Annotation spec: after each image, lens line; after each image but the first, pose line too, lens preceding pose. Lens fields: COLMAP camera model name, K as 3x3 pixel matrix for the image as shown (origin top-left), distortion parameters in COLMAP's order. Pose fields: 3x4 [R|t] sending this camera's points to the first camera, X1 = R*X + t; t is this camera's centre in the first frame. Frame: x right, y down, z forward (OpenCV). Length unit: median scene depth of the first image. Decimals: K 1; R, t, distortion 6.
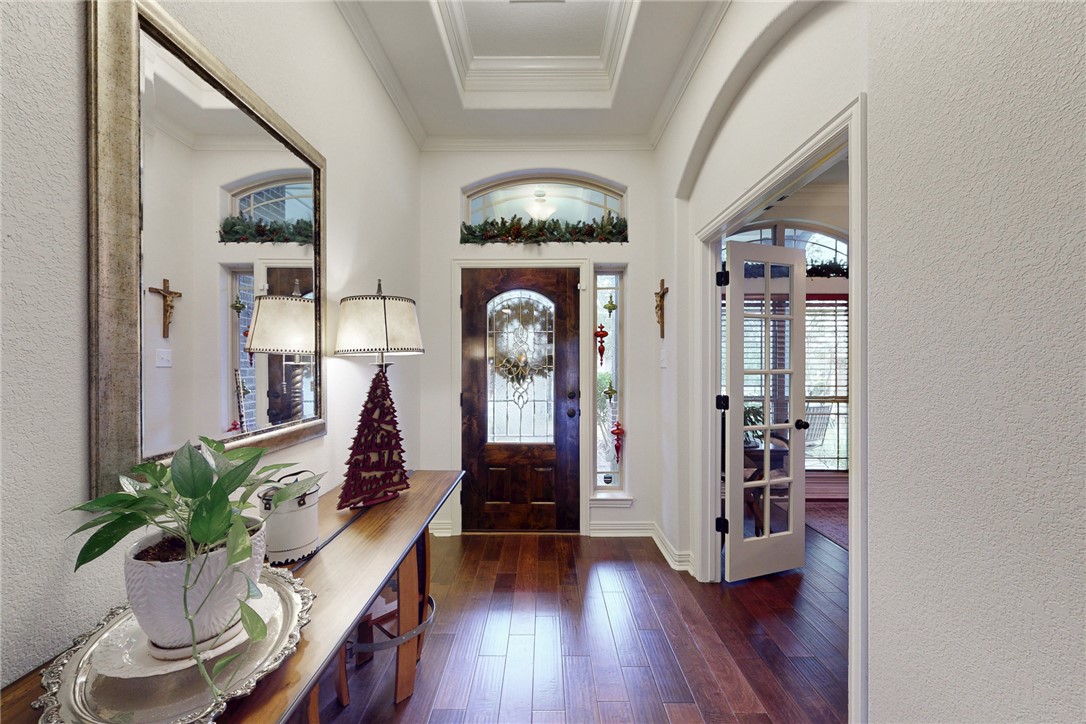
lens RADIAL K [[474.8, 0, 541.8], [0, 474.8, 361.5], [0, 0, 1]] dist [-0.000661, -0.000783]
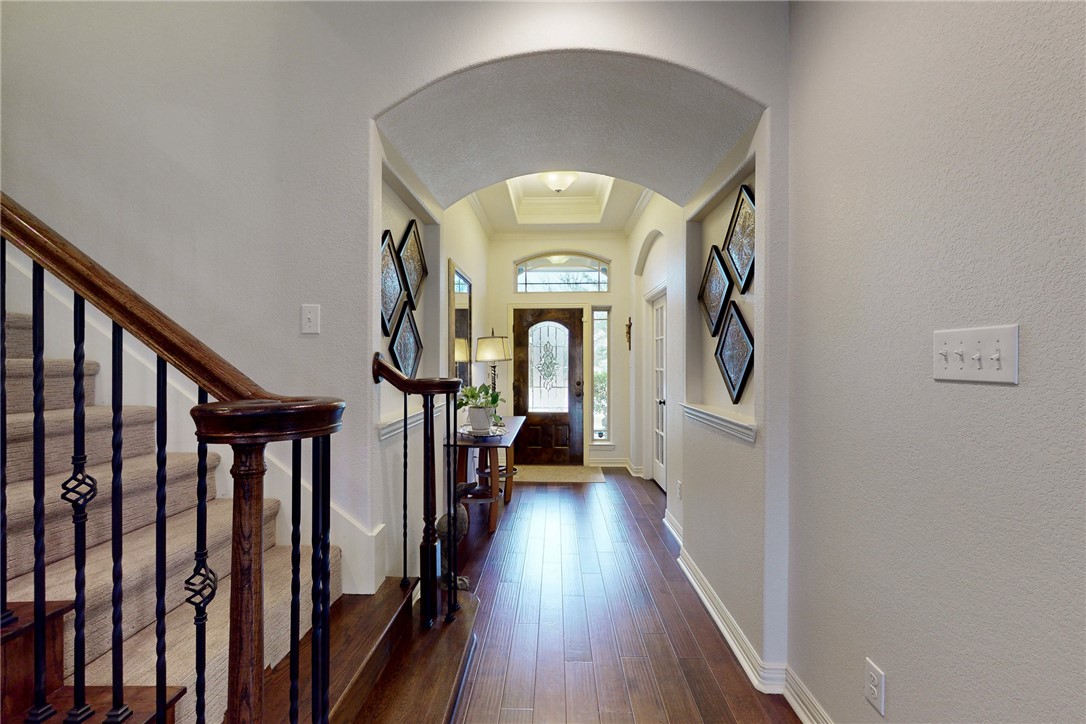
lens RADIAL K [[474.8, 0, 542.1], [0, 474.8, 359.9], [0, 0, 1]] dist [-0.000661, -0.000783]
pose [[0.999682, -0.002323, -0.025116, -0.024447], [0.002267, 0.999995, -0.002237, -0.010029], [0.025121, 0.002179, 0.999682, -0.696069]]
